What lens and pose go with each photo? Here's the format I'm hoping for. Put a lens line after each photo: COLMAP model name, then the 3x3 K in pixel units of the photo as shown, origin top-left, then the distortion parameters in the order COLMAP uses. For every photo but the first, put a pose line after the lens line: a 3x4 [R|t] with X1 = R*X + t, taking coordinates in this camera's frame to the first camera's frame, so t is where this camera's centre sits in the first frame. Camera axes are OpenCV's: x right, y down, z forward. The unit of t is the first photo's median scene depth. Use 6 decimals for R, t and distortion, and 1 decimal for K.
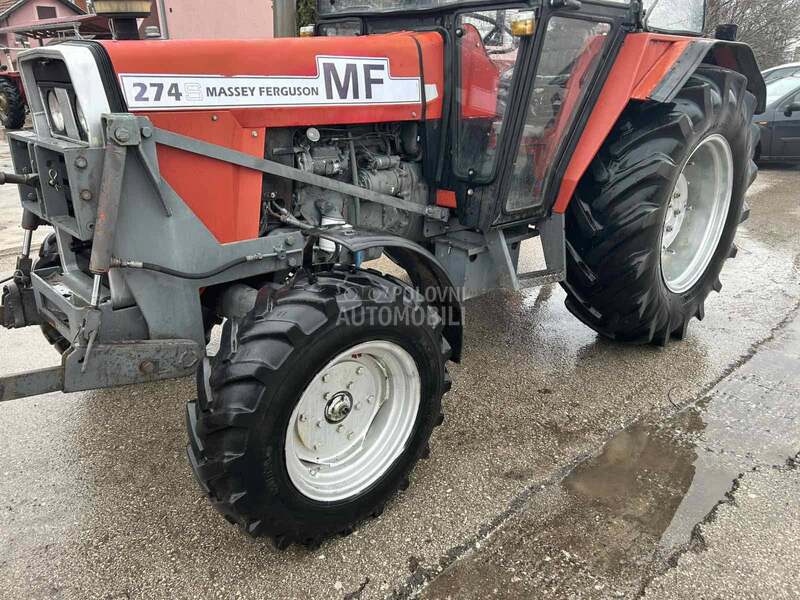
lens RADIAL K [[609.2, 0, 401.8], [0, 609.2, 301.3], [0, 0, 1]] dist [0.065728, -0.078638]
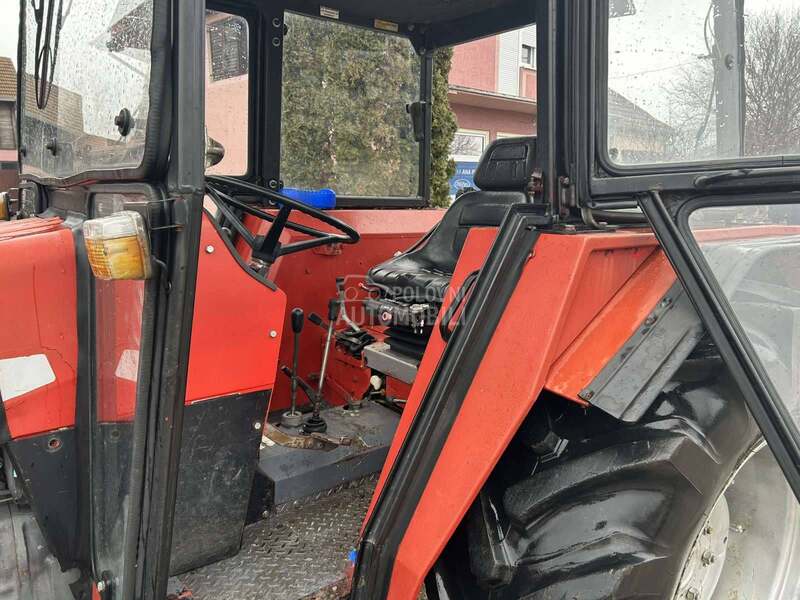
lens RADIAL K [[609.0, 0, 400.0], [0, 609.0, 300.0], [0, 0, 1]] dist [0.066774, -0.079904]
pose [[0.993814, 0.028211, -0.107410, 0.342419], [-0.046808, 0.983495, -0.174776, -0.335642], [0.100706, 0.178723, 0.978732, 0.629591]]
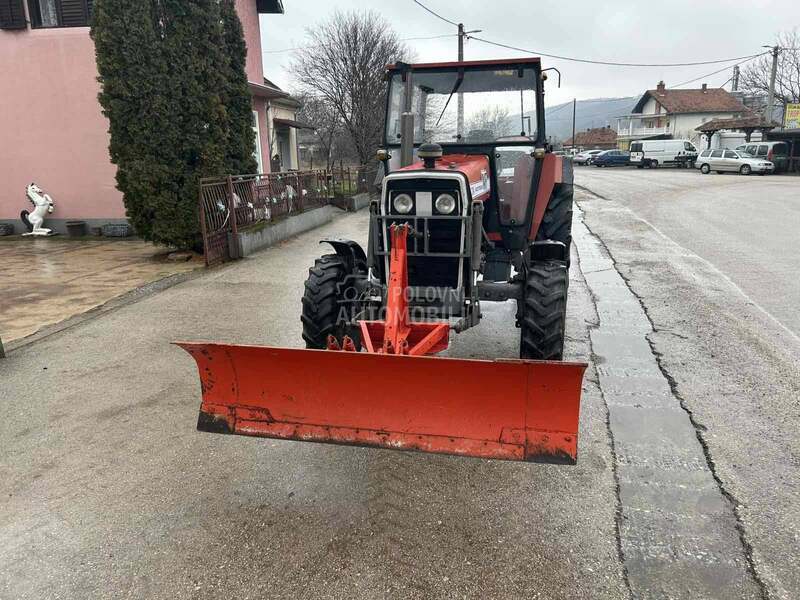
lens RADIAL K [[609.0, 0, 400.0], [0, 609.0, 300.0], [0, 0, 1]] dist [0.066774, -0.079904]
pose [[0.841858, -0.140776, 0.521016, -1.289324], [0.204188, 0.976702, -0.066027, 0.097962], [-0.499583, 0.161970, 0.850989, -0.488365]]
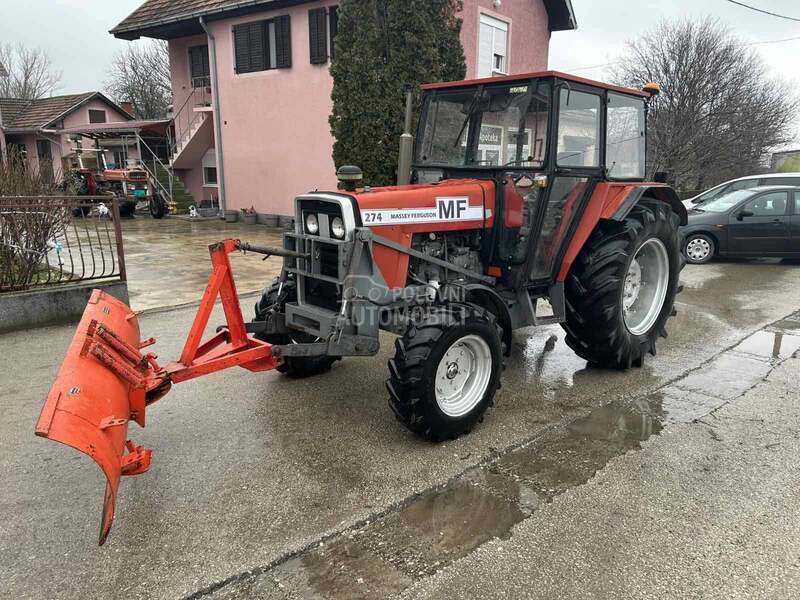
lens RADIAL K [[609.2, 0, 401.8], [0, 609.2, 301.3], [0, 0, 1]] dist [0.065728, -0.078638]
pose [[0.999839, 0.017843, 0.001663, -0.204342], [-0.017431, 0.989851, -0.141033, 0.172472], [-0.004162, 0.140982, 0.990003, -0.738591]]
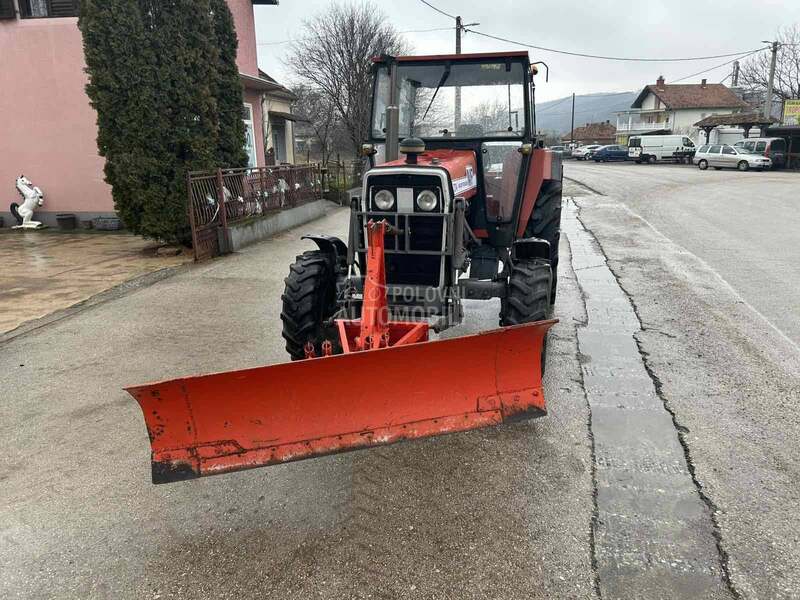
lens RADIAL K [[609.2, 0, 401.8], [0, 609.2, 301.3], [0, 0, 1]] dist [0.065728, -0.078638]
pose [[0.839894, -0.142749, 0.523642, -1.234981], [0.199722, 0.978384, -0.053629, 0.095263], [-0.504667, 0.149626, 0.850249, -0.488954]]
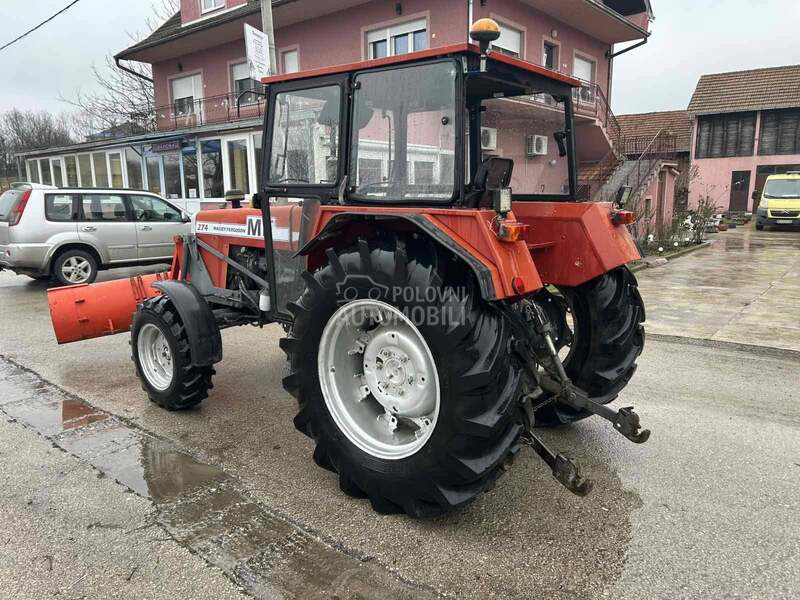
lens RADIAL K [[609.0, 0, 400.0], [0, 609.0, 300.0], [0, 0, 1]] dist [0.066774, -0.079904]
pose [[0.100648, 0.174358, -0.979525, 1.749322], [-0.342521, 0.930414, 0.130421, -0.491153], [0.934104, 0.322381, 0.153365, 1.056730]]
